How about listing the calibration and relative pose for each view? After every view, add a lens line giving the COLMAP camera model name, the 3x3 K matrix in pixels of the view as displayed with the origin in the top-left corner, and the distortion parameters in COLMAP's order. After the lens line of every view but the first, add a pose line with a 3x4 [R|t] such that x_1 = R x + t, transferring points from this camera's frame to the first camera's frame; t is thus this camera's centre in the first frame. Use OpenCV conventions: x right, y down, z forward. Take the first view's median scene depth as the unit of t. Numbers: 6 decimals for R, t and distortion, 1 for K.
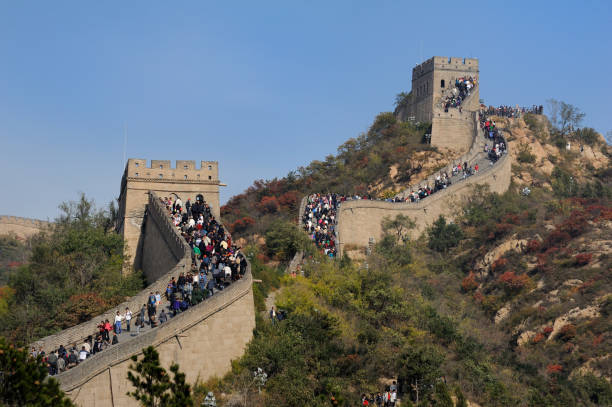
lens RADIAL K [[2977.4, 0, 306.0], [0, 2977.4, 203.5], [0, 0, 1]] dist [1.864275, 0.039802]
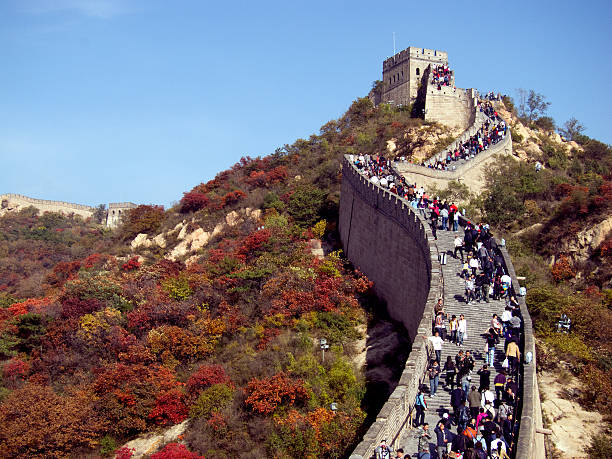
lens RADIAL K [[1065.1, 0, 306.0], [0, 1065.1, 229.5], [0, 0, 1]] dist [-0.191106, -0.164588]
pose [[0.994632, 0.015617, 0.102292, -0.033202], [-0.017581, 0.999678, 0.018320, 0.010684], [-0.101973, -0.020020, 0.994586, 0.643000]]
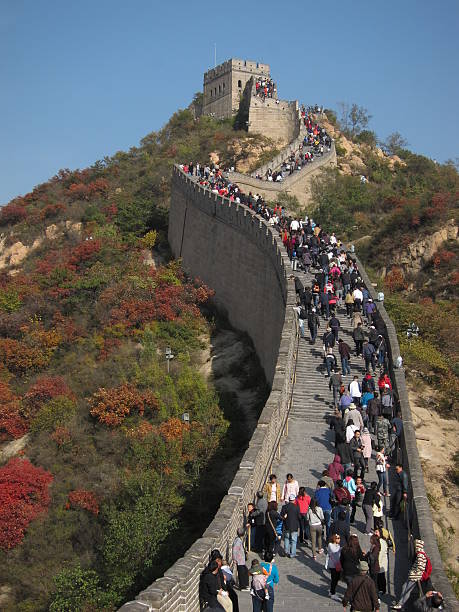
lens RADIAL K [[1065.1, 0, 229.5], [0, 1065.1, 306.0], [0, 0, 1]] dist [-0.191106, -0.164588]
pose [[0.977465, 0.005099, 0.211035, -0.037431], [-0.020375, 0.997320, 0.070272, 0.012589], [-0.210111, -0.072988, 0.974949, 0.648608]]
